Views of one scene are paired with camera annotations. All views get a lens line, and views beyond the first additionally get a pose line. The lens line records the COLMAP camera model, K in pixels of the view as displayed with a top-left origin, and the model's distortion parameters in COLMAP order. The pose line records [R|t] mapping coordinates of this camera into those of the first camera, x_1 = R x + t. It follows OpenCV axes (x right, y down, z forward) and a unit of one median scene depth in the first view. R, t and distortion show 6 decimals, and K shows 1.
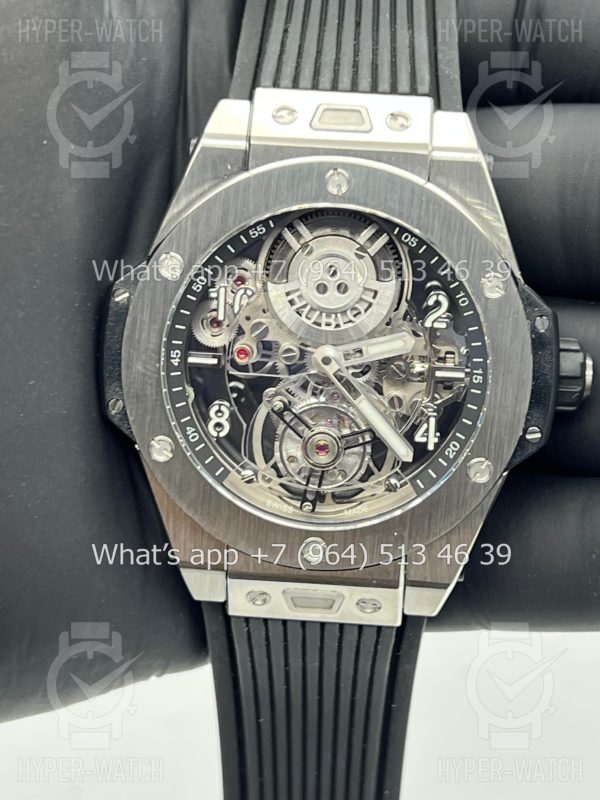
lens RADIAL K [[1950.7, 0, 300.0], [0, 1950.7, 400.0], [0, 0, 1]] dist [0.195254, 0.035218]
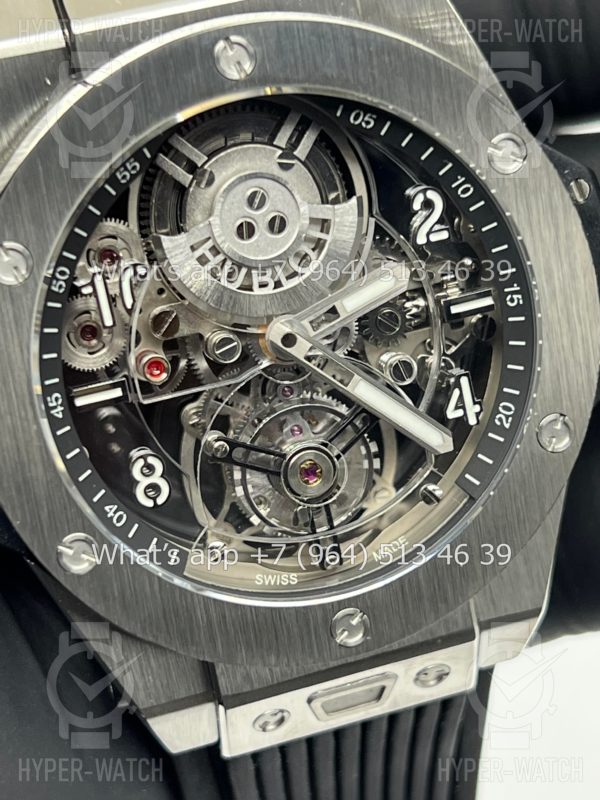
lens RADIAL K [[1928.6, 0, 300.0], [0, 1928.6, 400.0], [0, 0, 1]] dist [0.176775, 0.051338]
pose [[0.929035, -0.295534, 0.222605, -0.127381], [0.282408, 0.955119, 0.089409, -0.056168], [-0.239038, -0.020199, 0.970800, 0.389676]]
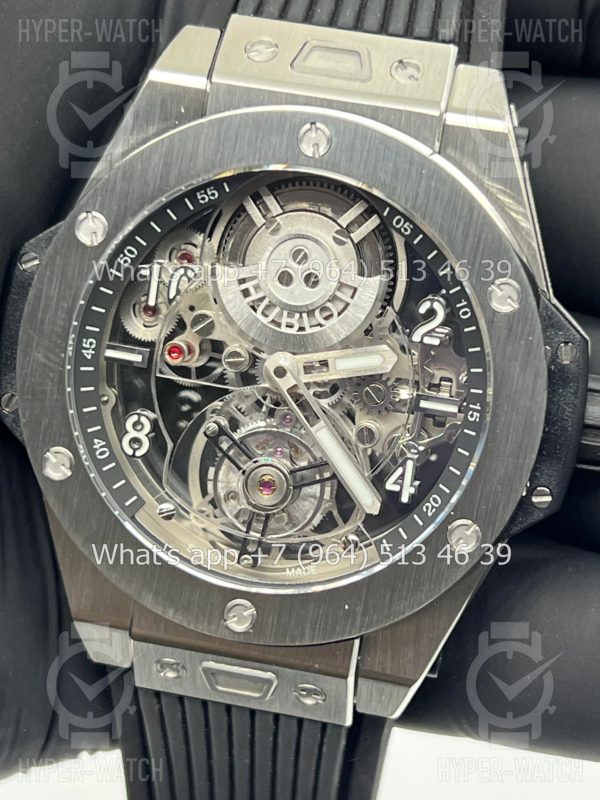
lens RADIAL K [[1950.7, 0, 300.0], [0, 1950.7, 400.0], [0, 0, 1]] dist [0.195254, 0.035218]
pose [[0.990932, 0.104068, -0.084991, 0.087227], [-0.105618, 0.994309, -0.013933, 0.000694], [0.083057, 0.022784, 0.996284, 0.235034]]
